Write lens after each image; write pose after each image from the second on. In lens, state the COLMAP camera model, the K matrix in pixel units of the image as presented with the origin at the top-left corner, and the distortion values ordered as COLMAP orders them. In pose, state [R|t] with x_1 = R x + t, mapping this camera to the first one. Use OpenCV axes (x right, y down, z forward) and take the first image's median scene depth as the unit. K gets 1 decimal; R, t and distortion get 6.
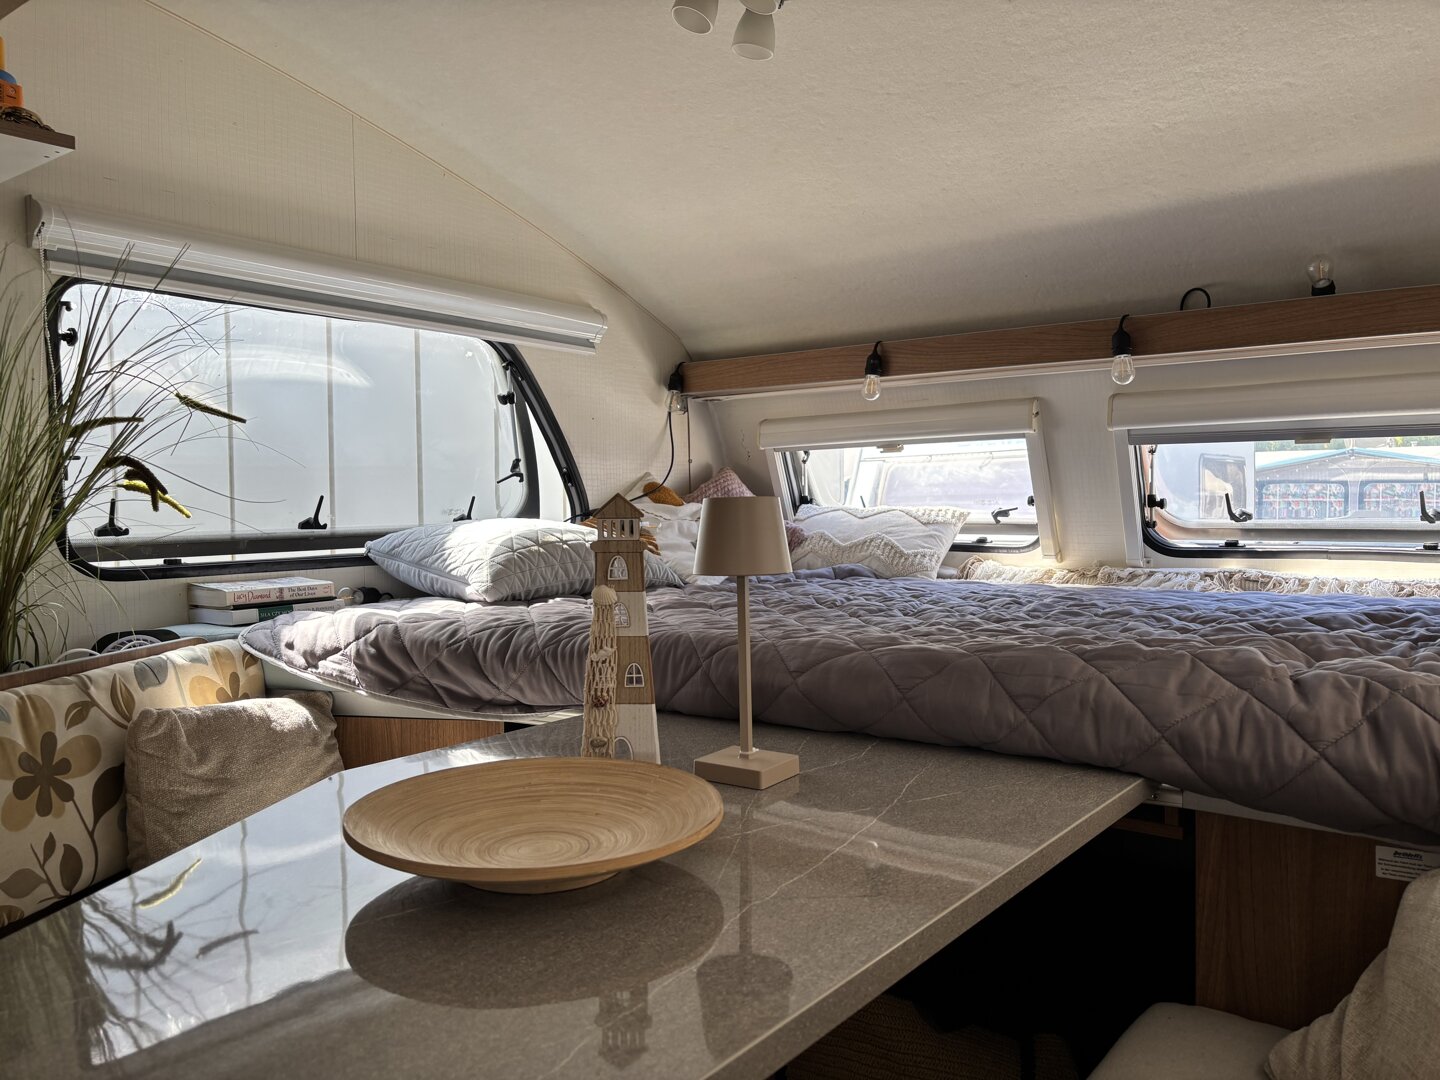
lens RADIAL K [[1085.7, 0, 723.3], [0, 1085.7, 550.4], [0, 0, 1]] dist [0.022494, -0.033496]
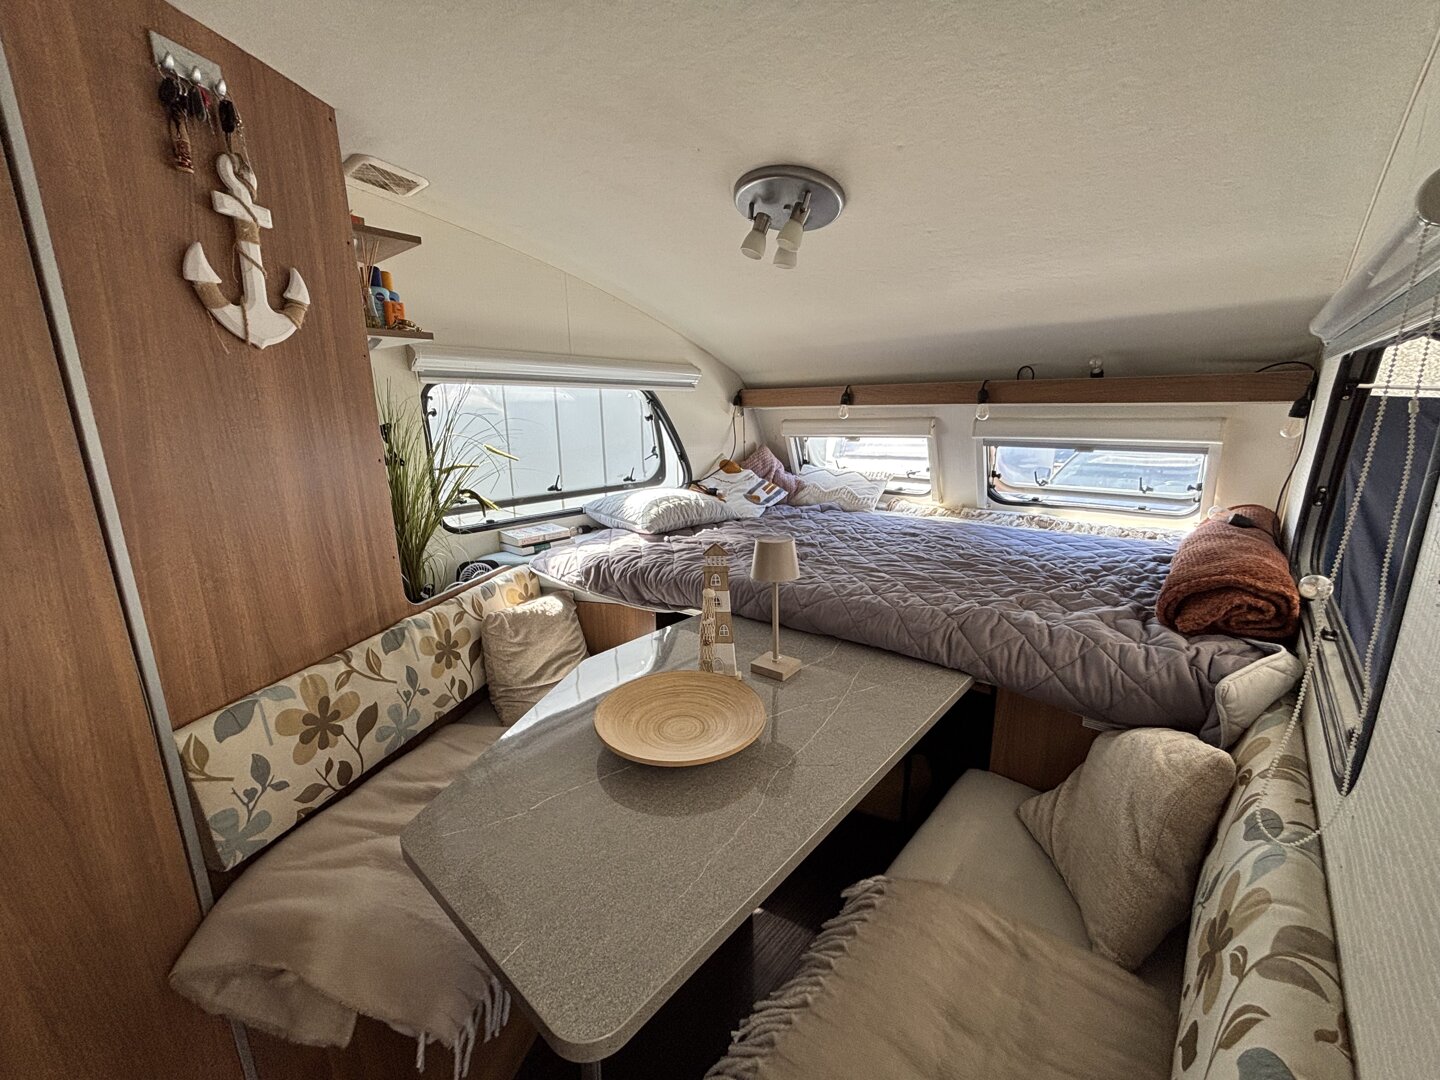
lens RADIAL K [[582.3, 0, 721.5], [0, 582.3, 538.7], [0, 0, 1]] dist [0.008674, -0.000962]
pose [[0.997824, 0.006054, -0.065662, -0.005643], [0.005054, 0.985826, 0.167692, -0.121703], [0.065747, -0.167659, 0.983650, -0.037075]]
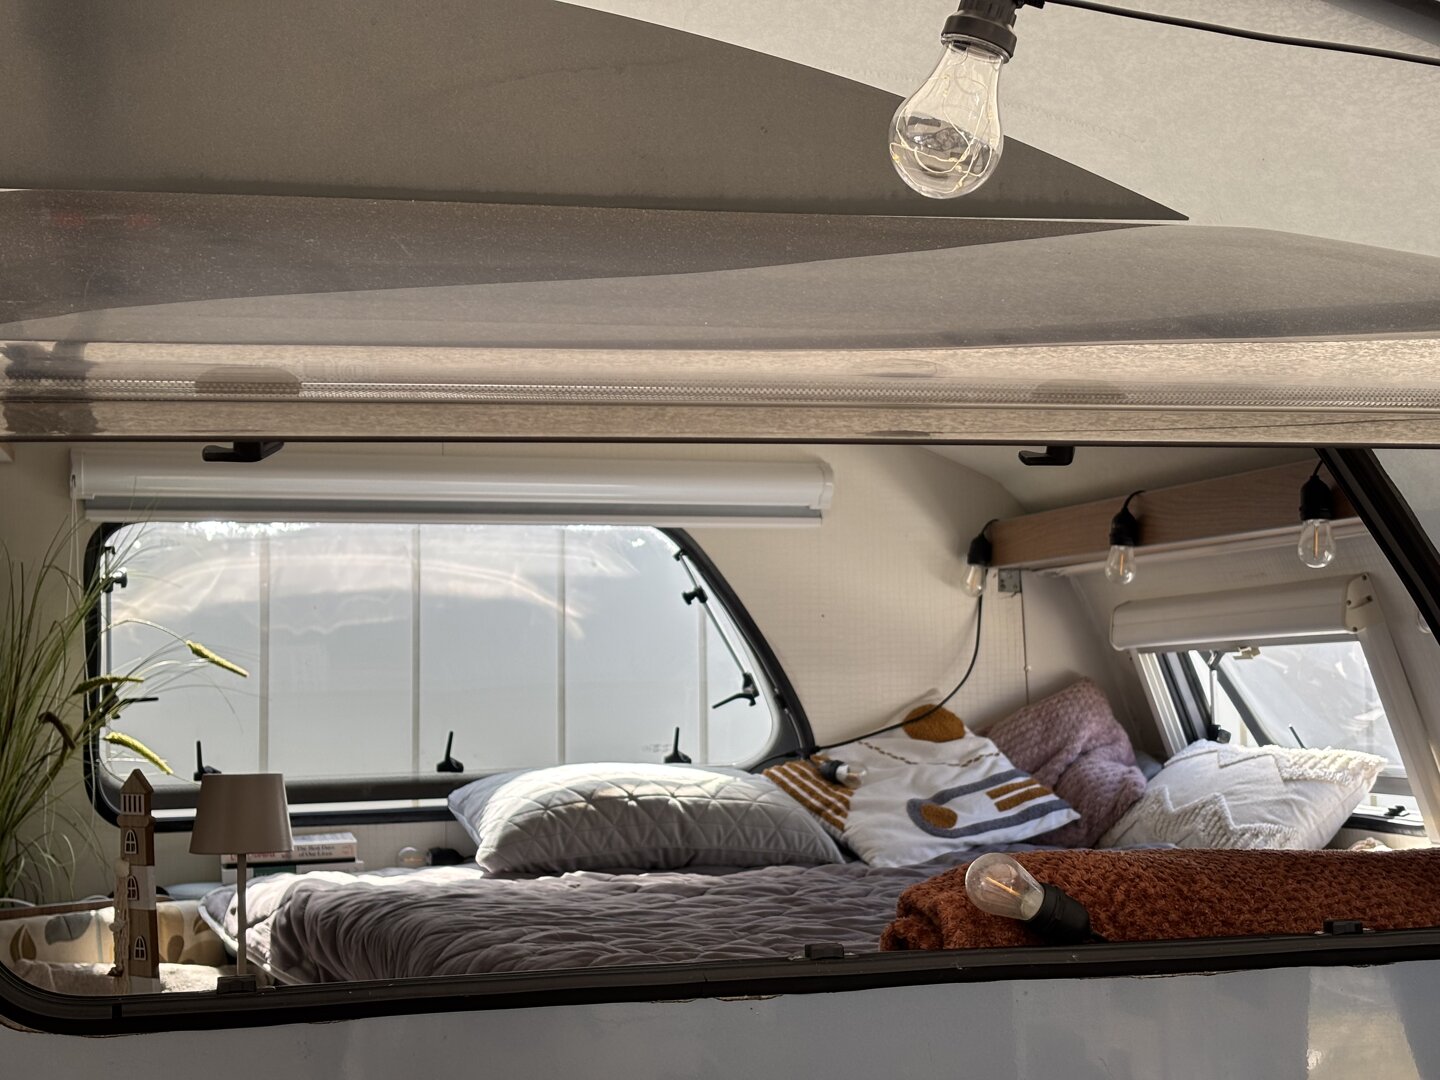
lens RADIAL K [[2158.3, 0, 719.7], [0, 2158.3, 538.0], [0, 0, 1]] dist [0.101911, 0.000000]
pose [[0.796158, -0.047548, -0.603217, 0.842499], [-0.017892, 0.994622, -0.102015, -0.036007], [0.604824, 0.092013, 0.791026, -0.186725]]
